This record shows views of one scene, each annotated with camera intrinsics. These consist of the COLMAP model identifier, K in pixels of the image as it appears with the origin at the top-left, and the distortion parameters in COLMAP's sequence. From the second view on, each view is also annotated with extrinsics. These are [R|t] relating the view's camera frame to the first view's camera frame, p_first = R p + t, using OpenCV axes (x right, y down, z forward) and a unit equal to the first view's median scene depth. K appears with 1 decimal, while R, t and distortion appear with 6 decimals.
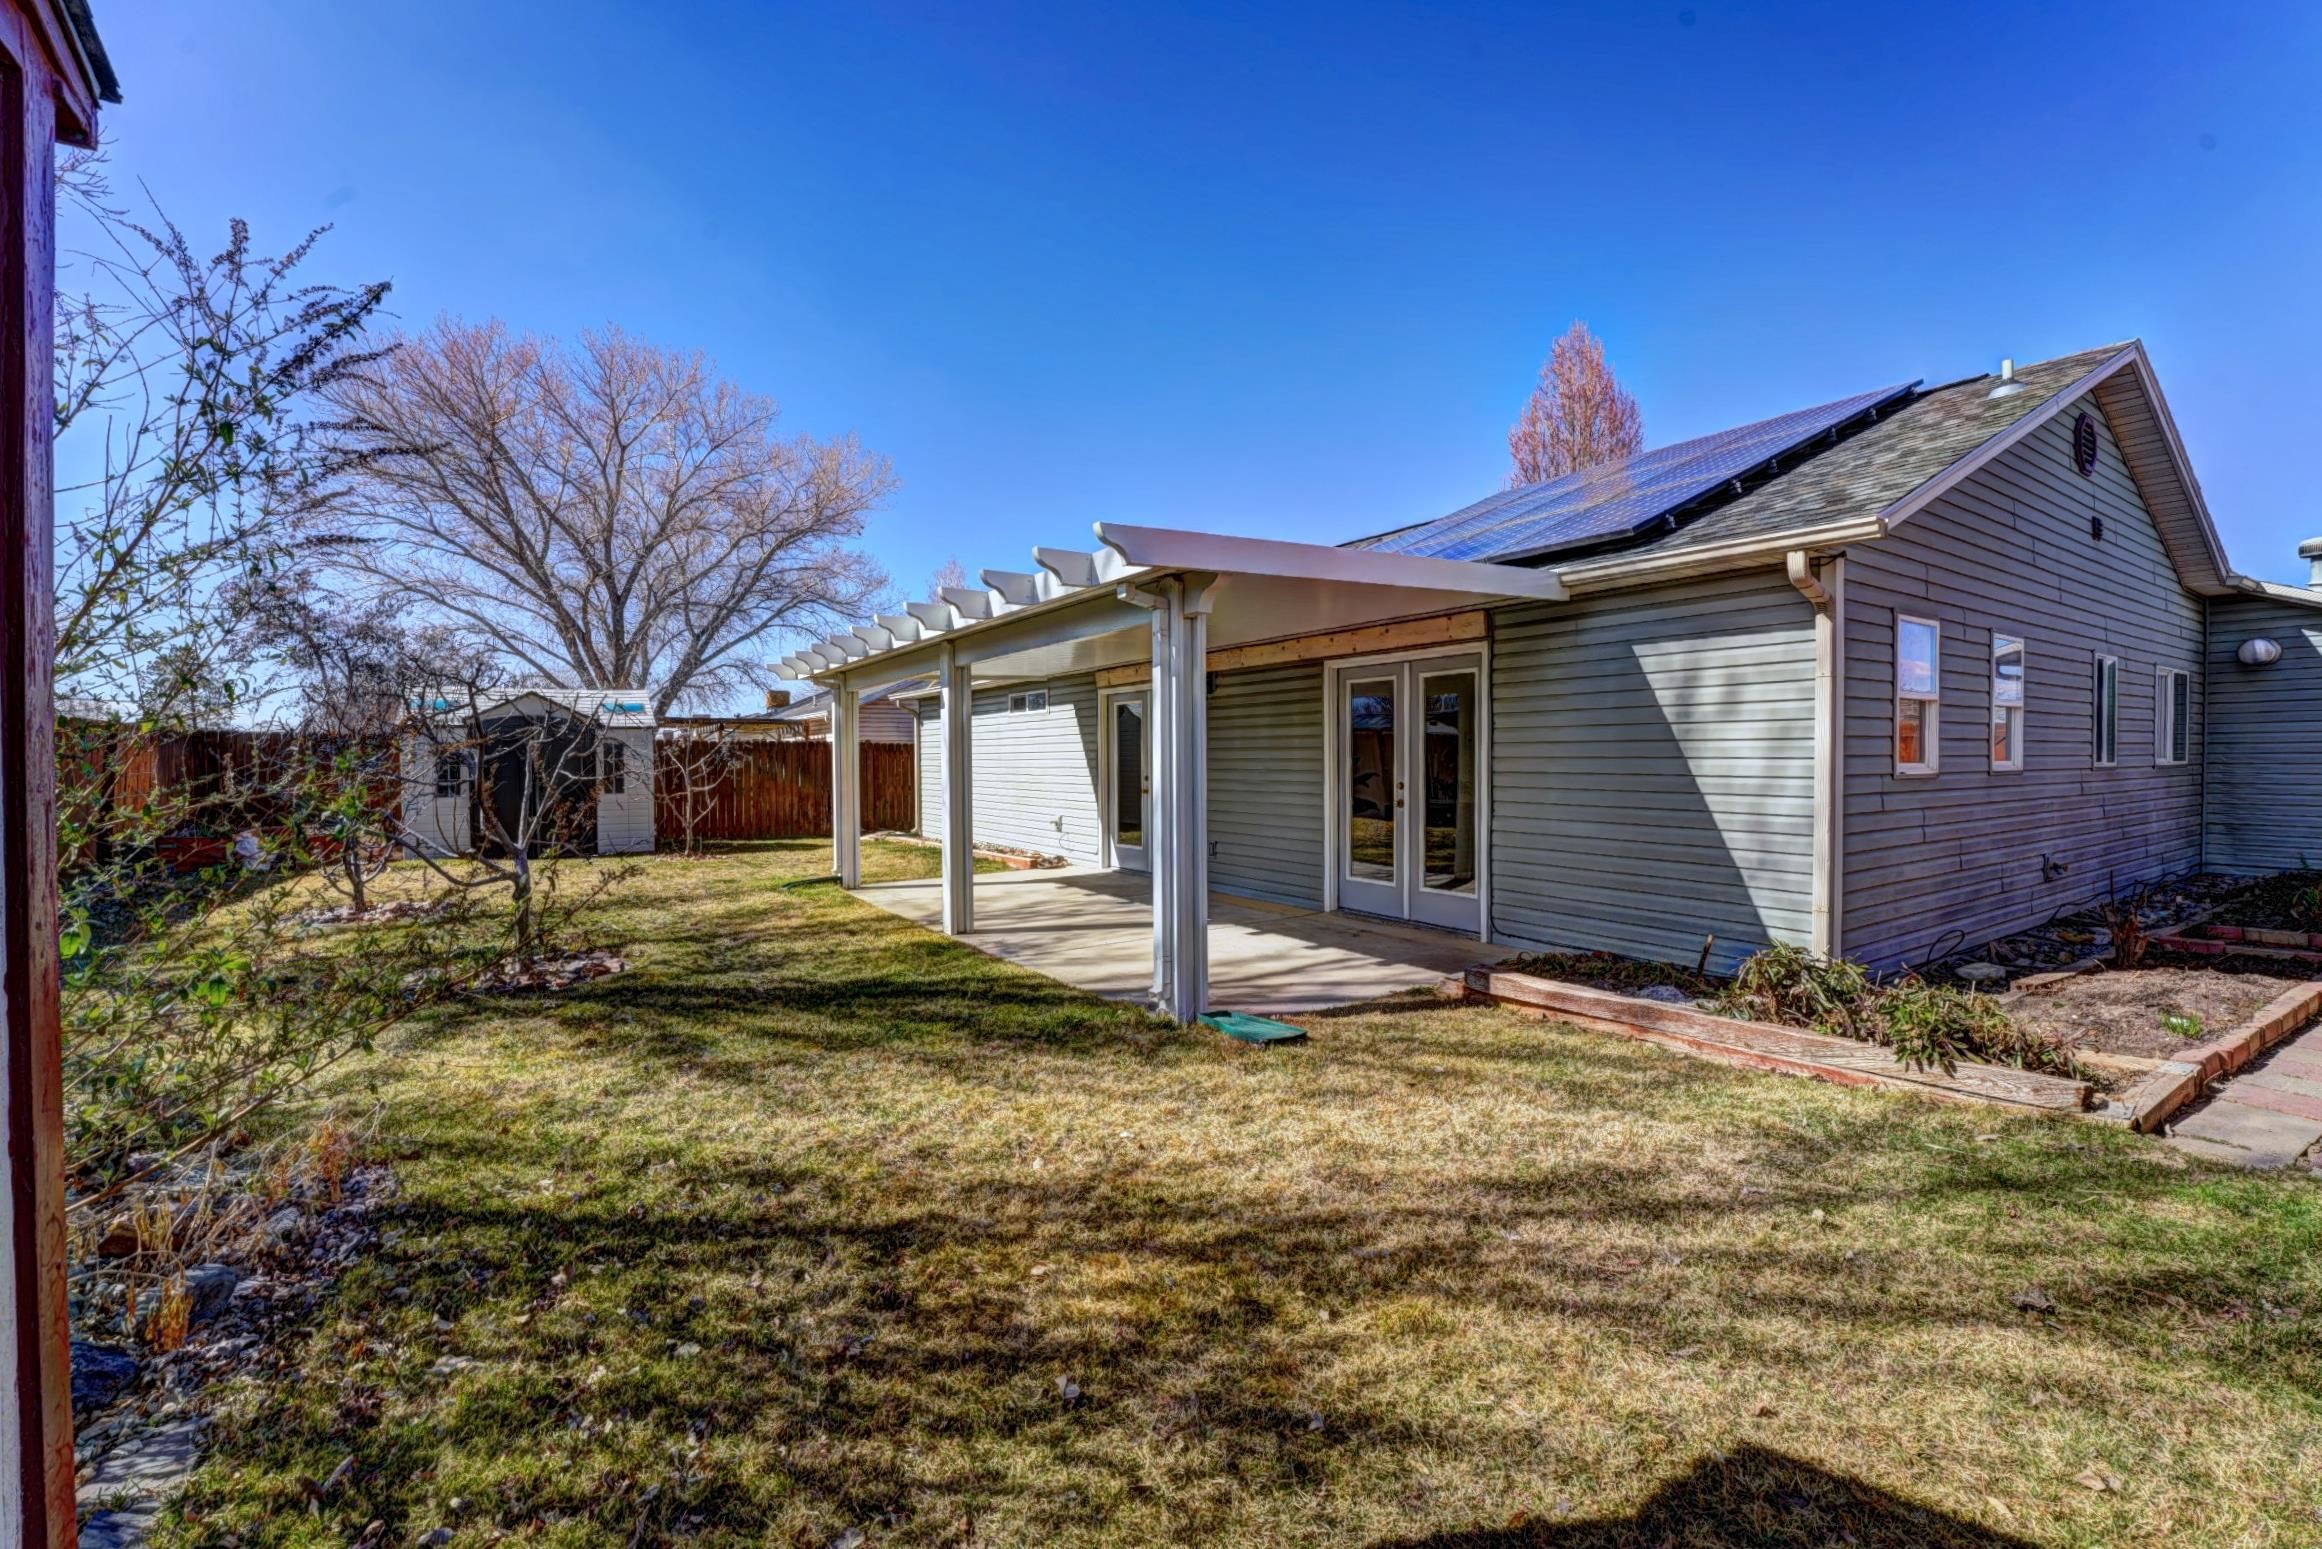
lens RADIAL K [[934.4, 0, 1154.2], [0, 934.4, 778.0], [0, 0, 1]] dist [-0.032427, 0.005748]
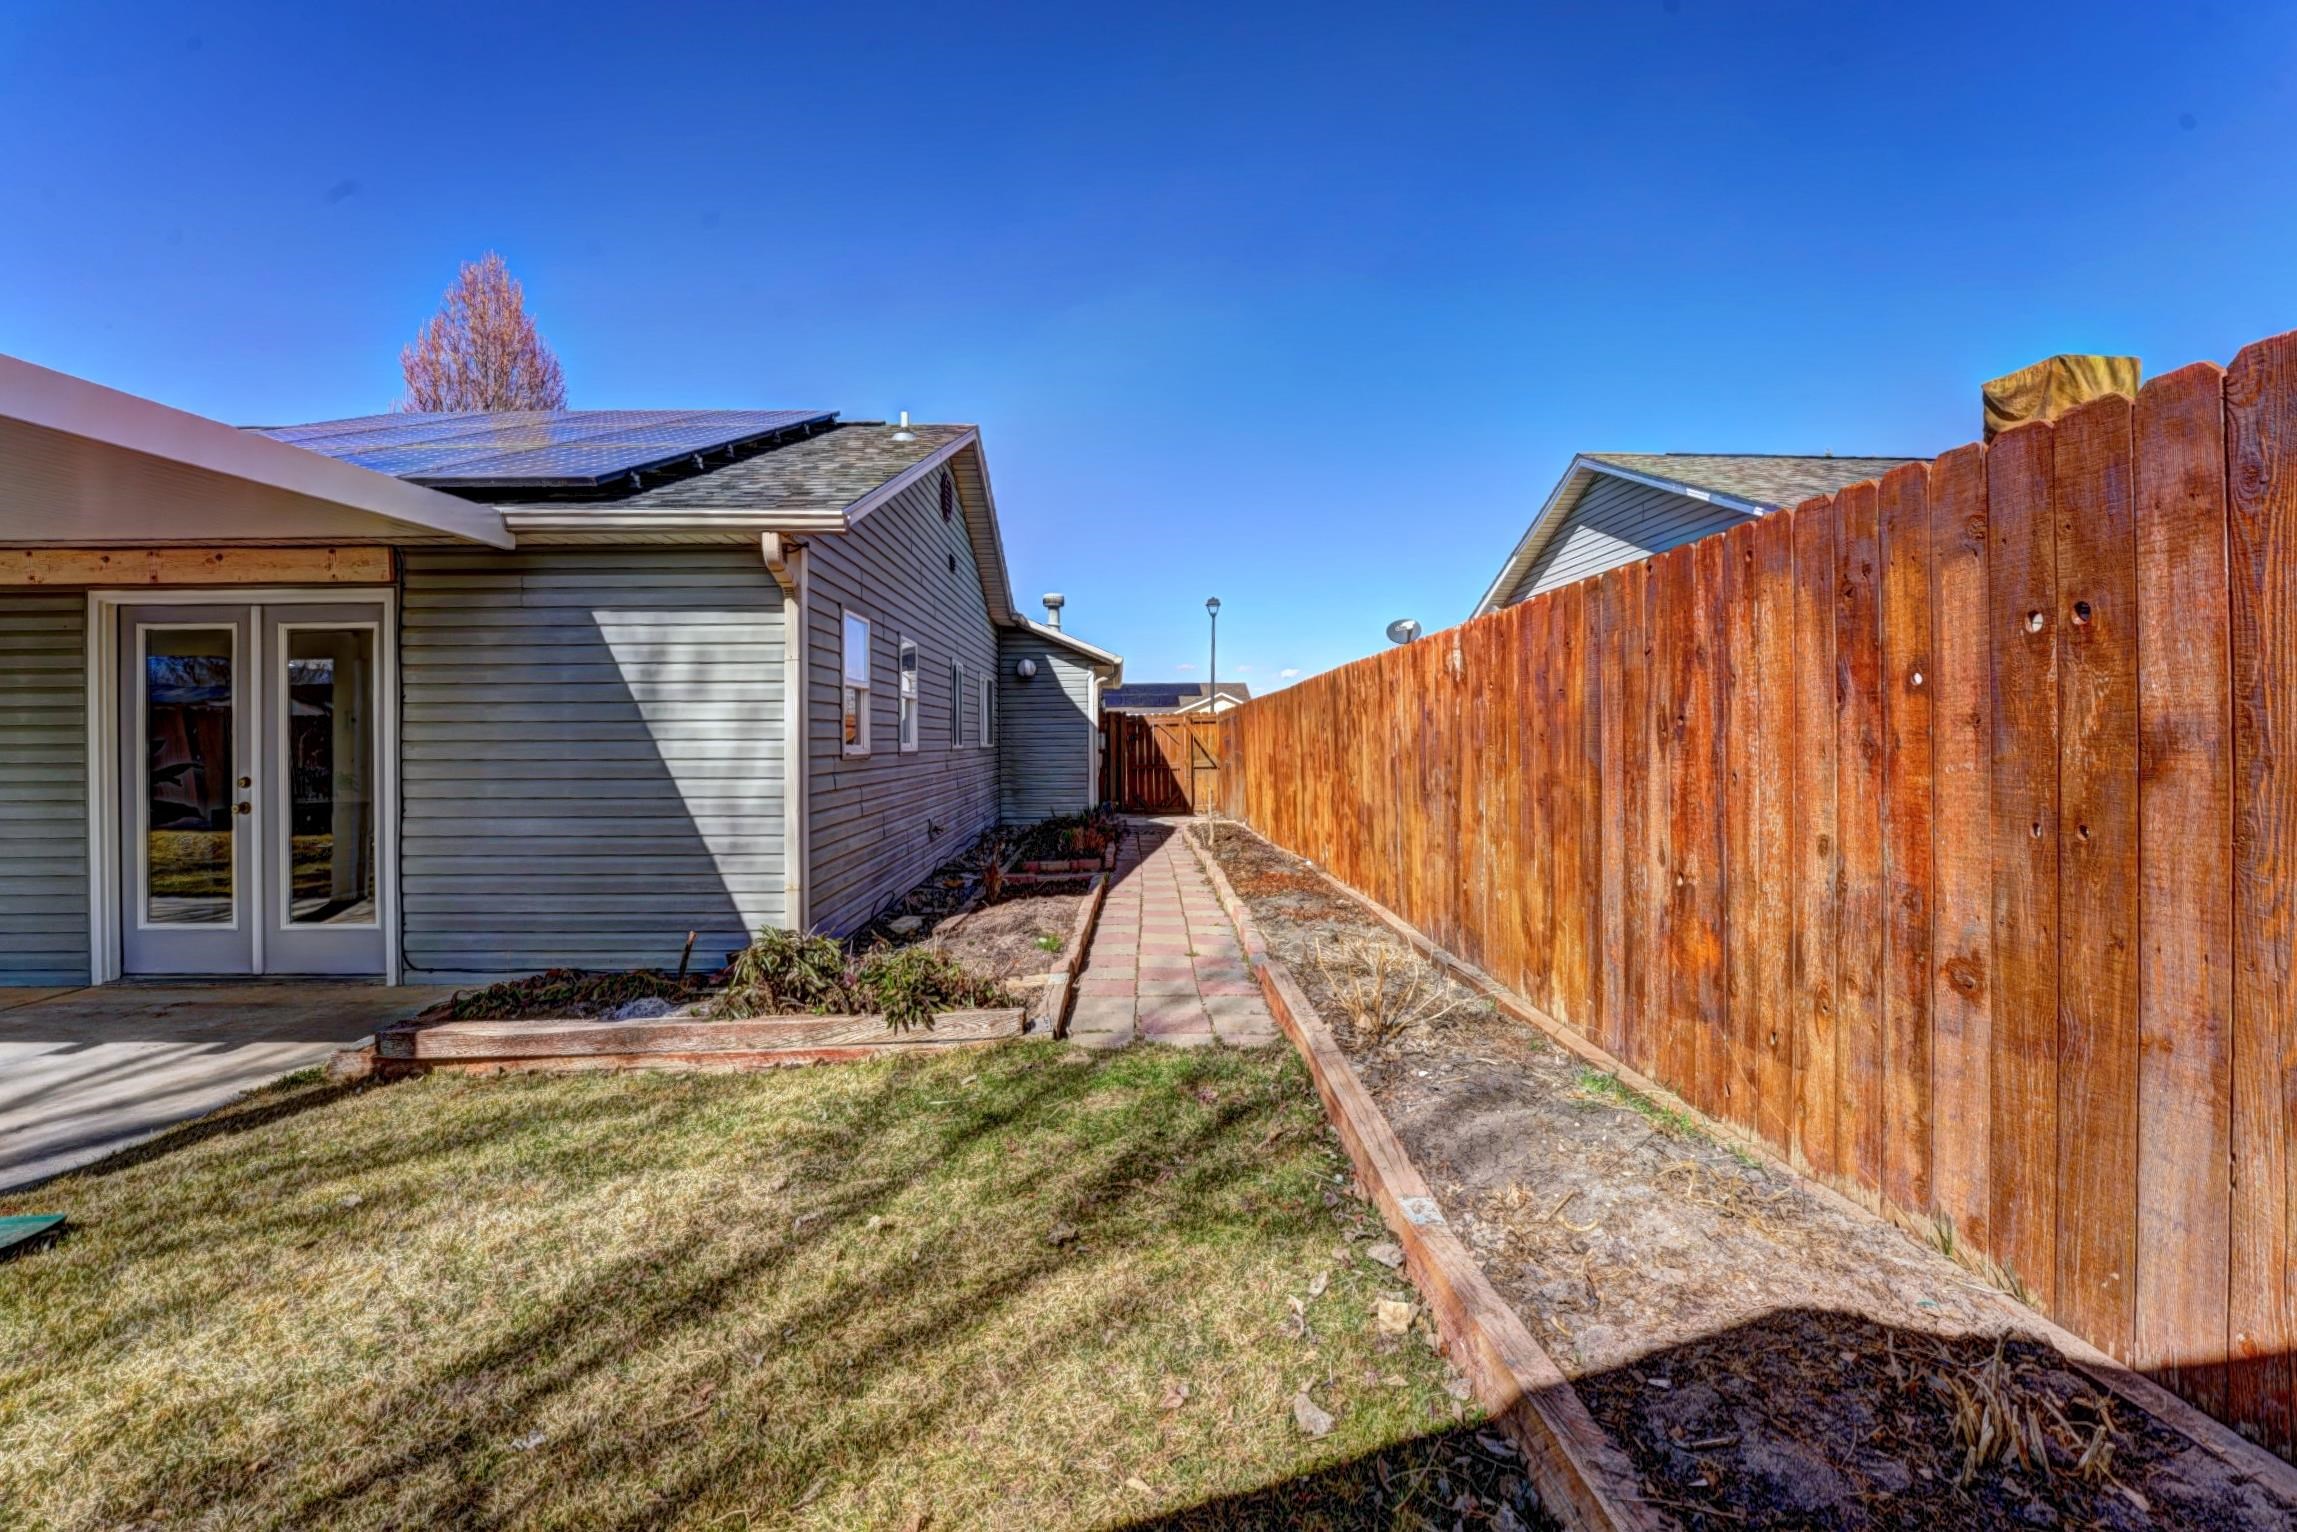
lens RADIAL K [[958.5, 0, 1138.6], [0, 958.5, 739.5], [0, 0, 1]] dist [-0.024688, 0.000664]
pose [[0.513817, 0.002452, 0.857896, 0.014916], [0.020680, 0.999670, -0.015243, 0.002241], [-0.857650, 0.025573, 0.513597, 0.135588]]
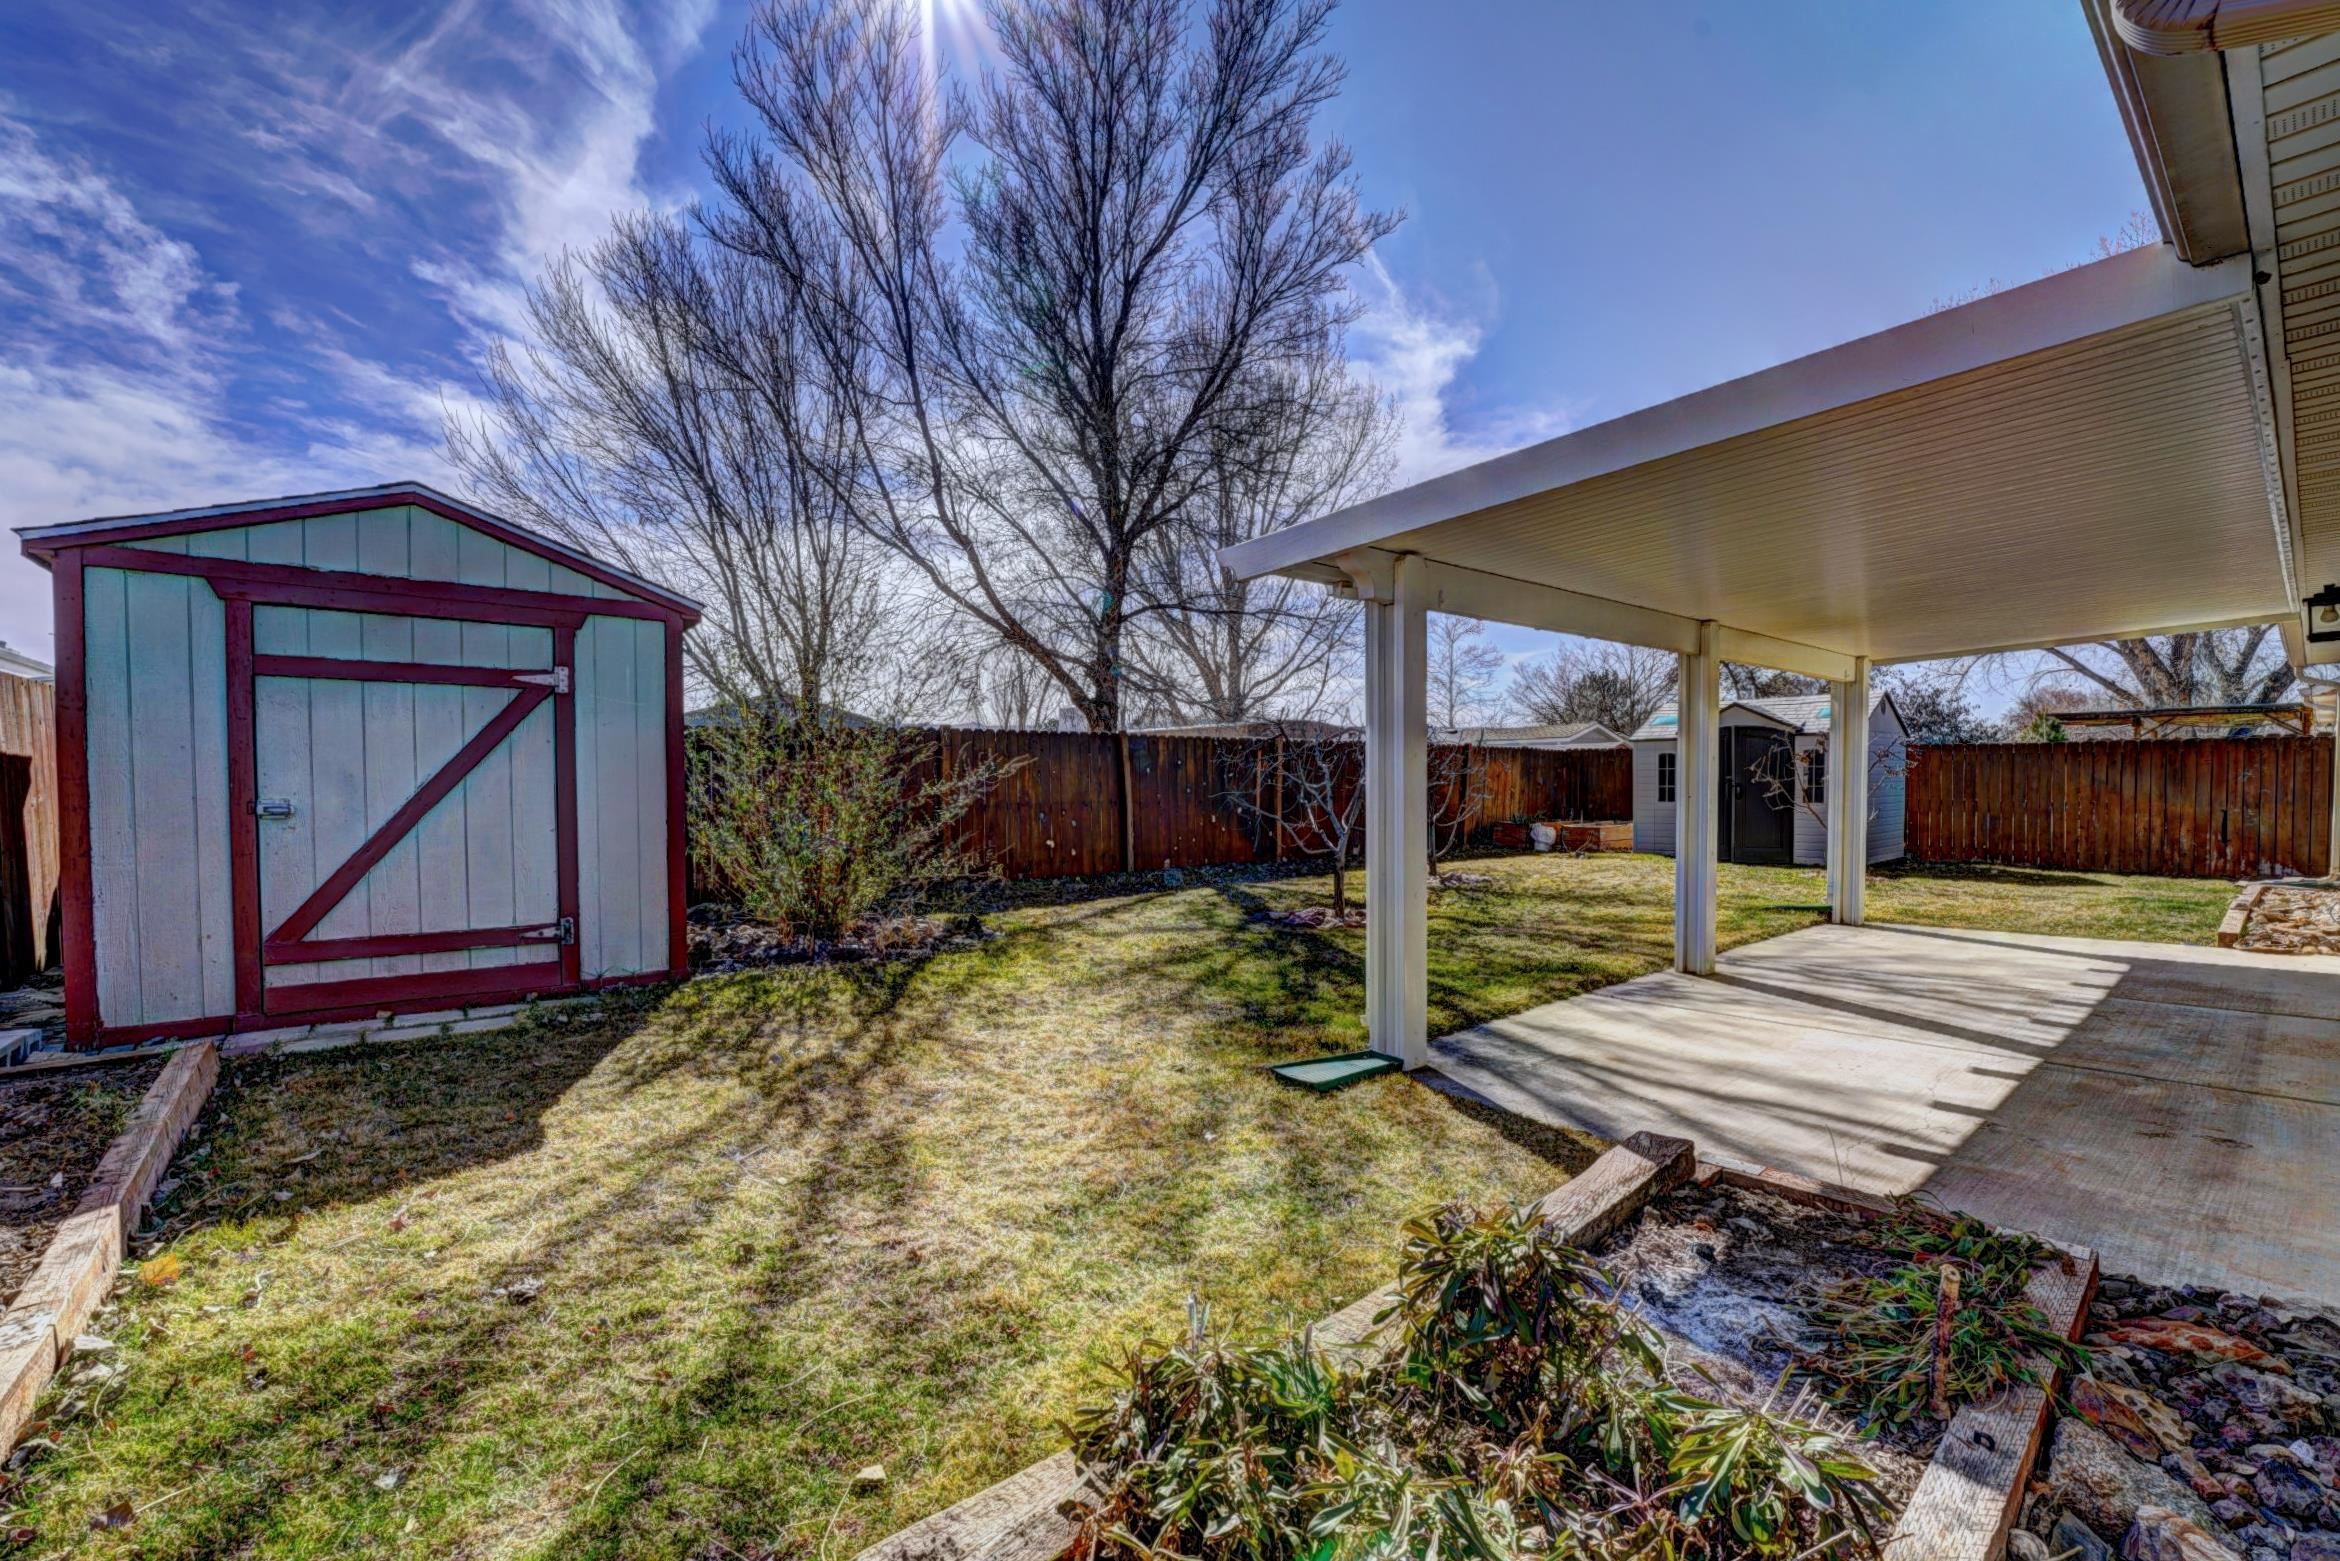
lens RADIAL K [[978.0, 0, 1175.9], [0, 978.0, 745.7], [0, 0, 1]] dist [-0.009914, 0.000278]
pose [[0.123367, -0.027798, -0.991972, 0.978042], [-0.015688, 0.999428, -0.029958, -0.006013], [0.992237, 0.019258, 0.122860, 0.716972]]
